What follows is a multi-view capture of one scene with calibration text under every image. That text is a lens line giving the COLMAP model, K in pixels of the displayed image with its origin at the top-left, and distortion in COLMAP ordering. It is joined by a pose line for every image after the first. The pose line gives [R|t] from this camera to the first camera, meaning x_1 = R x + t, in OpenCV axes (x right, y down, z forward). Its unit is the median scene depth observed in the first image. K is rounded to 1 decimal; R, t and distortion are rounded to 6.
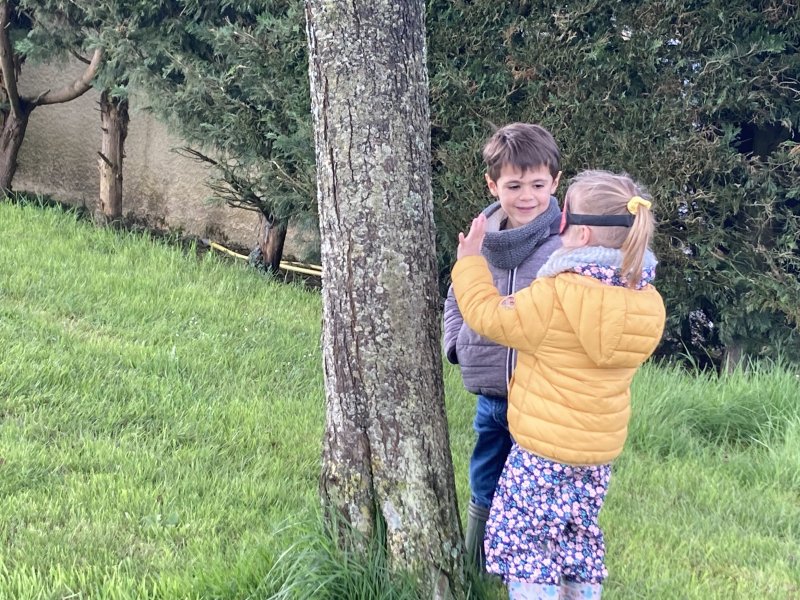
lens RADIAL K [[1757.6, 0, 399.0], [0, 1757.6, 304.3], [0, 0, 1]] dist [0.177915, 0.000000]
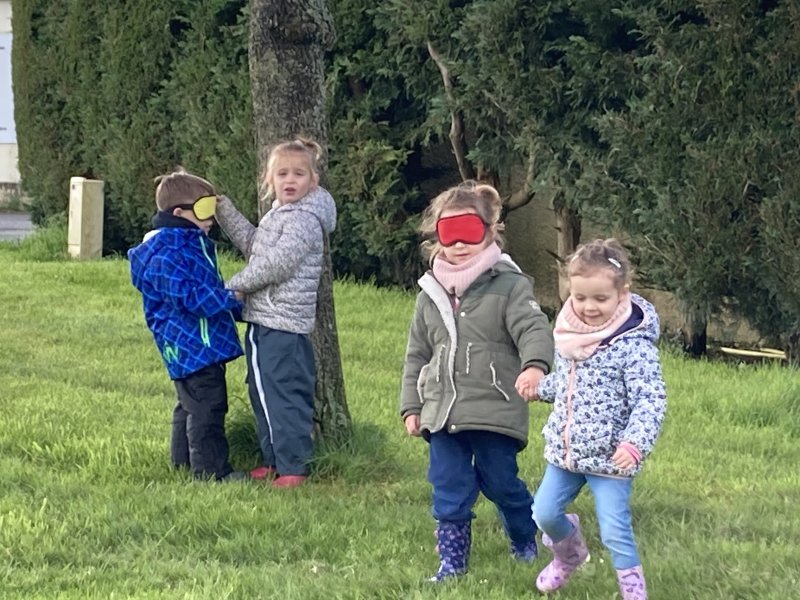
lens RADIAL K [[2825.3, 0, 436.1], [0, 2825.3, 272.5], [0, 0, 1]] dist [0.317164, 0.000000]
pose [[0.906135, -0.079099, -0.415528, 1.212134], [0.030118, 0.991932, -0.123144, 0.338060], [0.421916, 0.099070, 0.901206, -1.316477]]
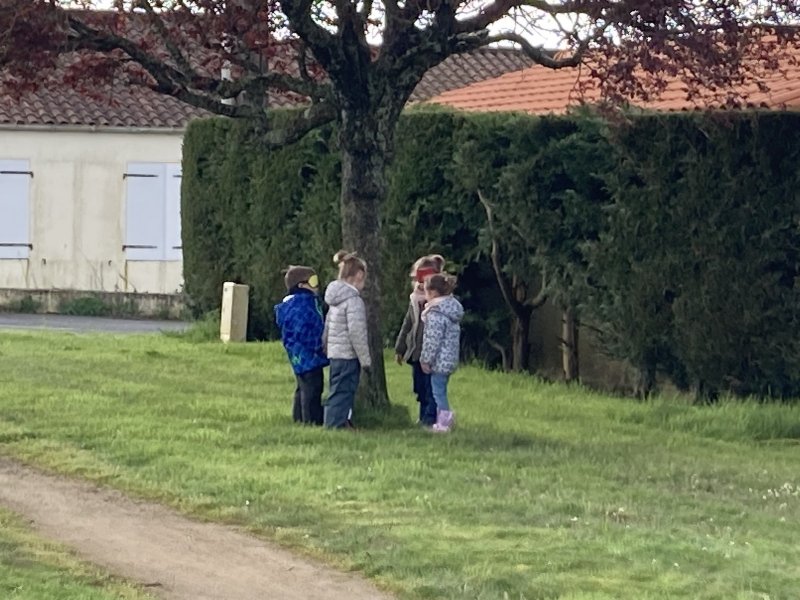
lens RADIAL K [[3276.4, 0, 400.3], [0, 3276.4, 299.6], [0, 0, 1]] dist [0.414924, 0.000000]
pose [[0.880061, -0.072787, -0.469249, 2.728570], [-0.005090, 0.986680, -0.162595, 0.897467], [0.474833, 0.145482, 0.867968, -3.906354]]
